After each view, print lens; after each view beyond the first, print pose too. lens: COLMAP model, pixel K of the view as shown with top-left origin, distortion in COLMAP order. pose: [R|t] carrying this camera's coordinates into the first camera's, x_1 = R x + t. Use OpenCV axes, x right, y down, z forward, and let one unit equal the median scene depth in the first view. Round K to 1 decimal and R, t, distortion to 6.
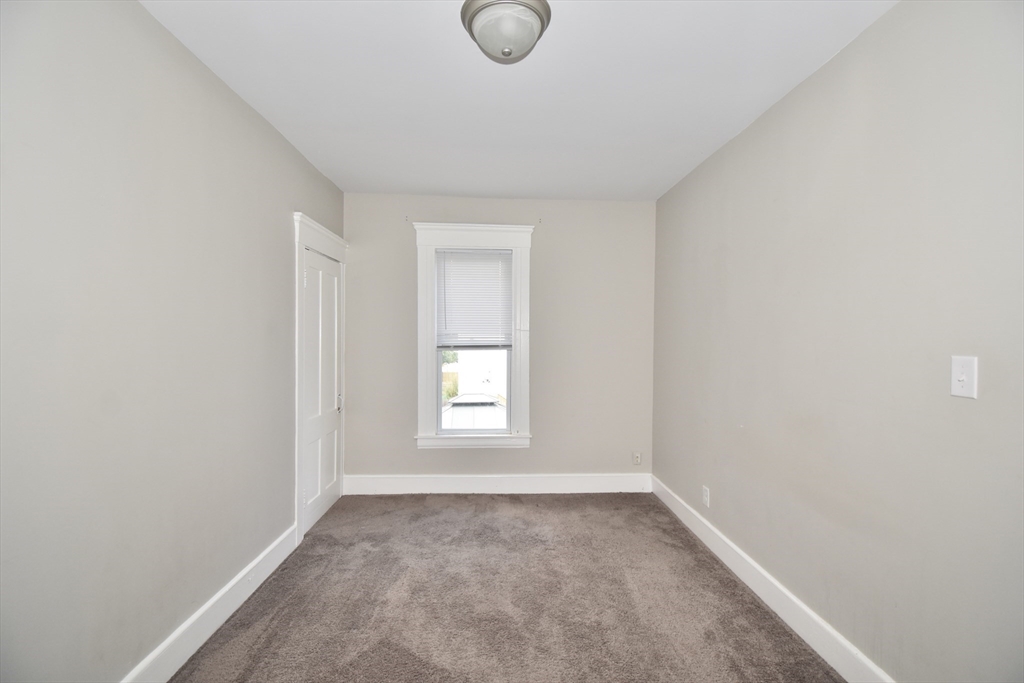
lens RADIAL K [[450.3, 0, 516.9], [0, 450.3, 338.5], [0, 0, 1]] dist [0.019254, -0.026598]
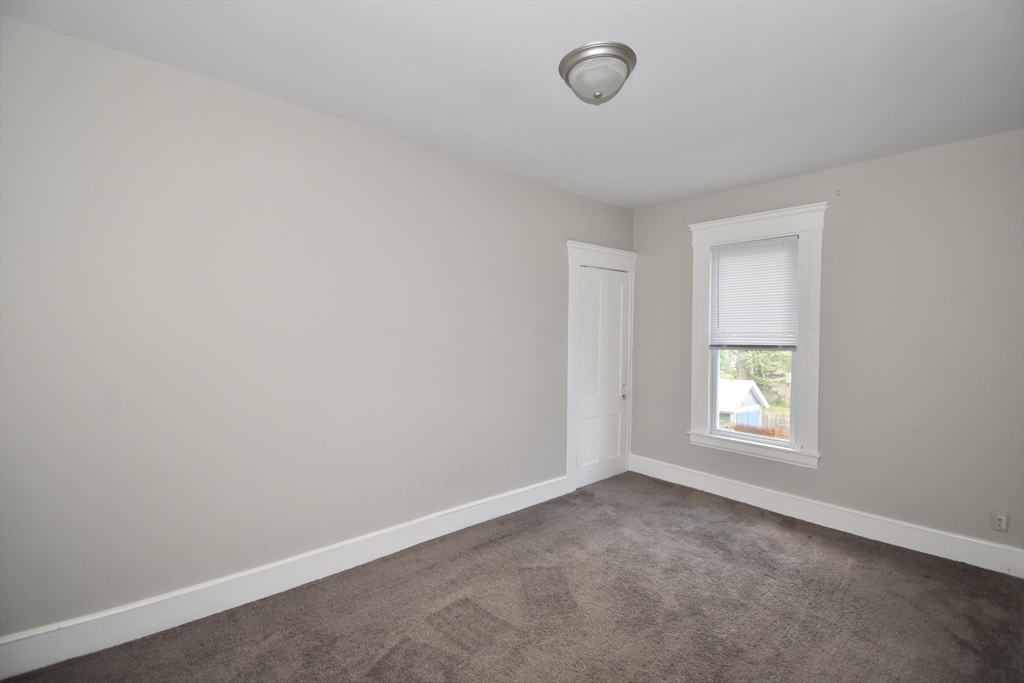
lens RADIAL K [[450.3, 0, 516.9], [0, 450.3, 338.5], [0, 0, 1]] dist [0.019254, -0.026598]
pose [[0.621445, 0.011066, -0.783380, 0.380635], [-0.007881, 0.999938, 0.007873, -0.001796], [0.783418, 0.001281, 0.621494, 0.053044]]
